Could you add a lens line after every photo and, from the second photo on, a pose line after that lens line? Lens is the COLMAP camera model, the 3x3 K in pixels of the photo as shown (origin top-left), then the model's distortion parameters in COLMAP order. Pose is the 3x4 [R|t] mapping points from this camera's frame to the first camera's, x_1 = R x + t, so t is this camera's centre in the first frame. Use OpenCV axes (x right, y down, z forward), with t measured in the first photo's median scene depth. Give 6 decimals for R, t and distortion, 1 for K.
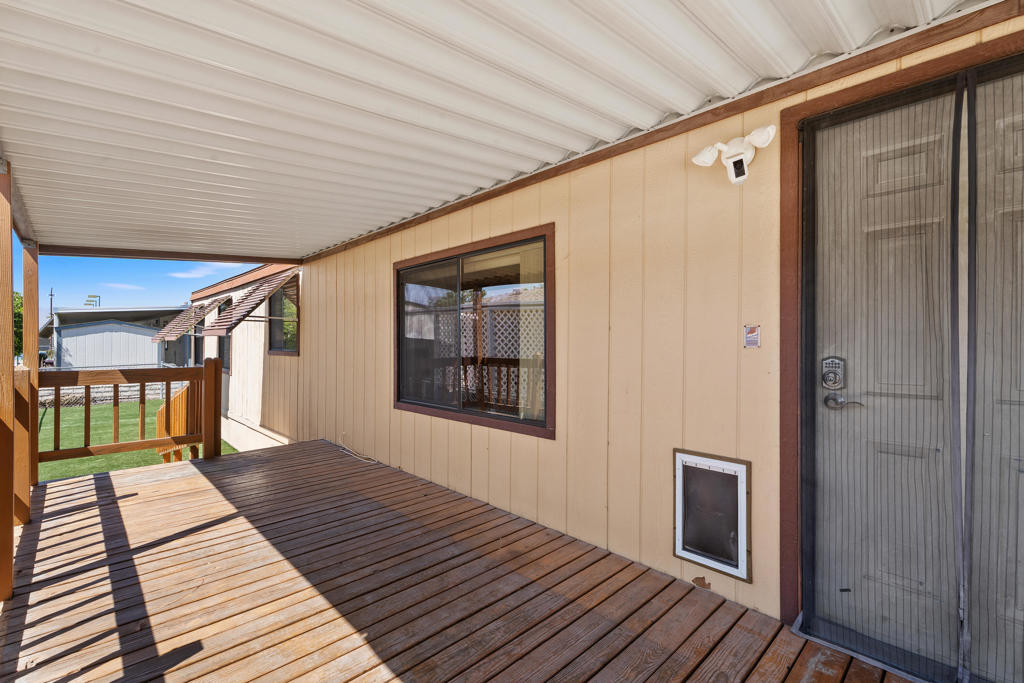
lens RADIAL K [[463.7, 0, 517.8], [0, 463.7, 343.4], [0, 0, 1]] dist [0.001367, -0.000576]
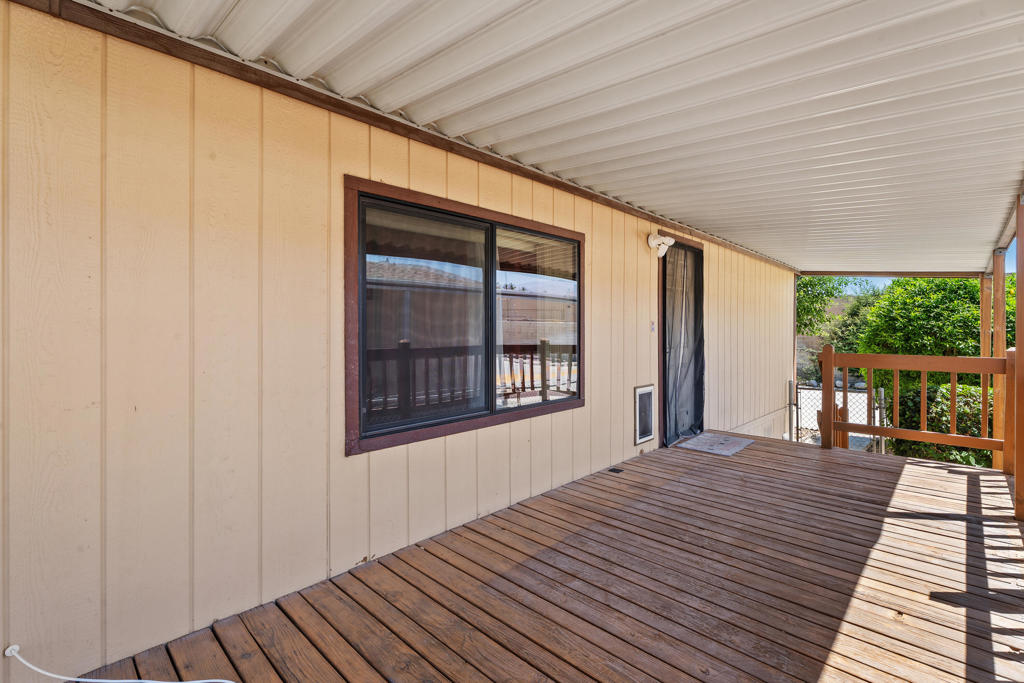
lens RADIAL K [[463.7, 0, 515.2], [0, 463.7, 332.2], [0, 0, 1]] dist [0.001367, -0.000576]
pose [[-0.041699, -0.004815, 0.999119, -1.002315], [0.002967, 0.999983, 0.004943, -0.000636], [-0.999126, 0.003171, -0.041684, 1.057007]]
